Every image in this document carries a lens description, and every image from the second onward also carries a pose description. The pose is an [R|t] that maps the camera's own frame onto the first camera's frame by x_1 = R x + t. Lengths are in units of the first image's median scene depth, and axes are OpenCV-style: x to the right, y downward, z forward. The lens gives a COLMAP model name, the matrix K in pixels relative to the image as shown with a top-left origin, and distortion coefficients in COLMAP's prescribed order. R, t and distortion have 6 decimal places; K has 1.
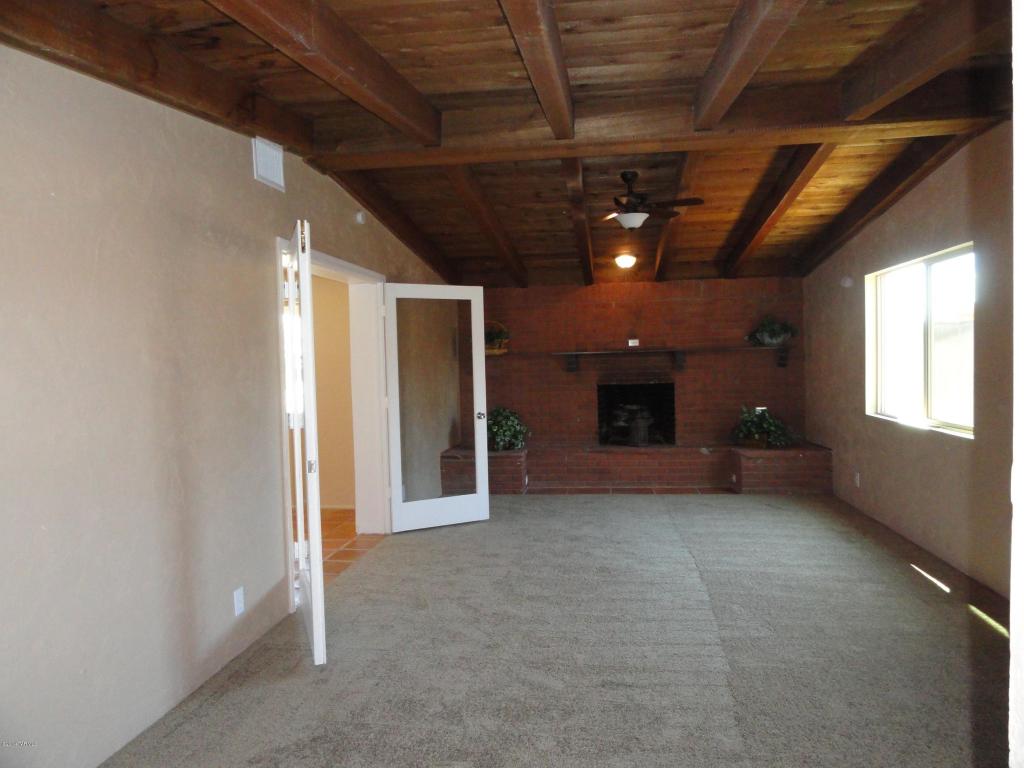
lens RADIAL K [[729.0, 0, 512.0], [0, 729.0, 384.0], [0, 0, 1]] dist [-0.005206, -0.000228]
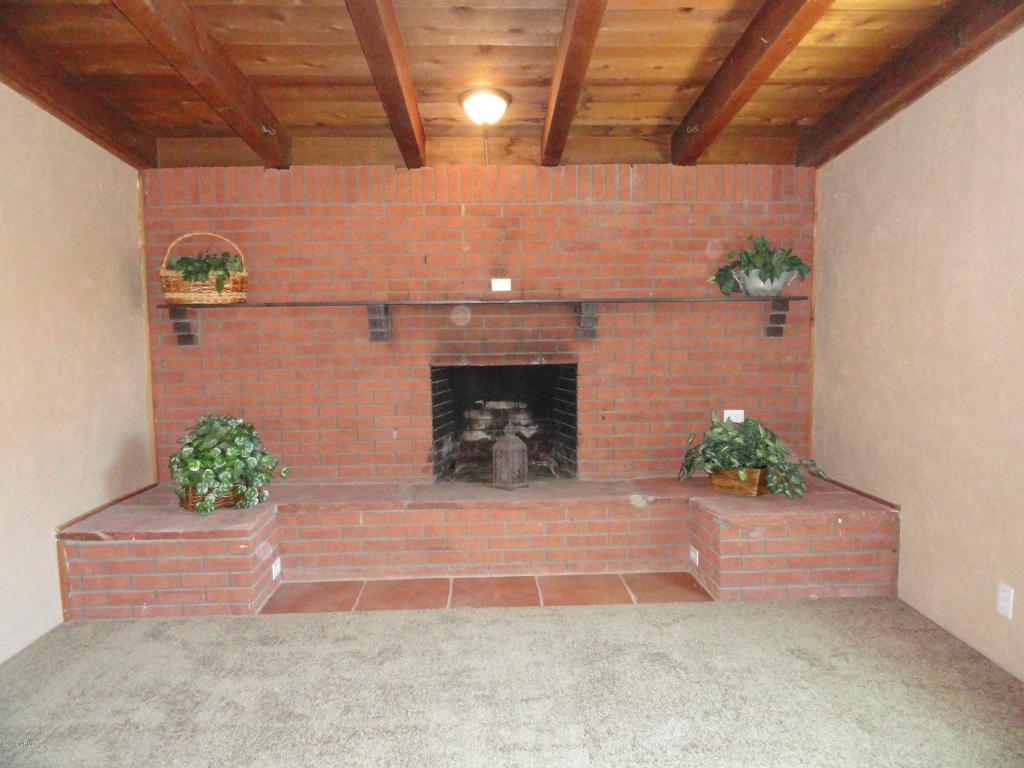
lens RADIAL K [[729.0, 0, 512.0], [0, 729.0, 384.0], [0, 0, 1]] dist [-0.005206, -0.000228]
pose [[0.985705, -0.000822, 0.168477, 0.088974], [-0.008098, 0.998601, 0.052253, -0.013903], [-0.168284, -0.052870, 0.984320, 0.496801]]
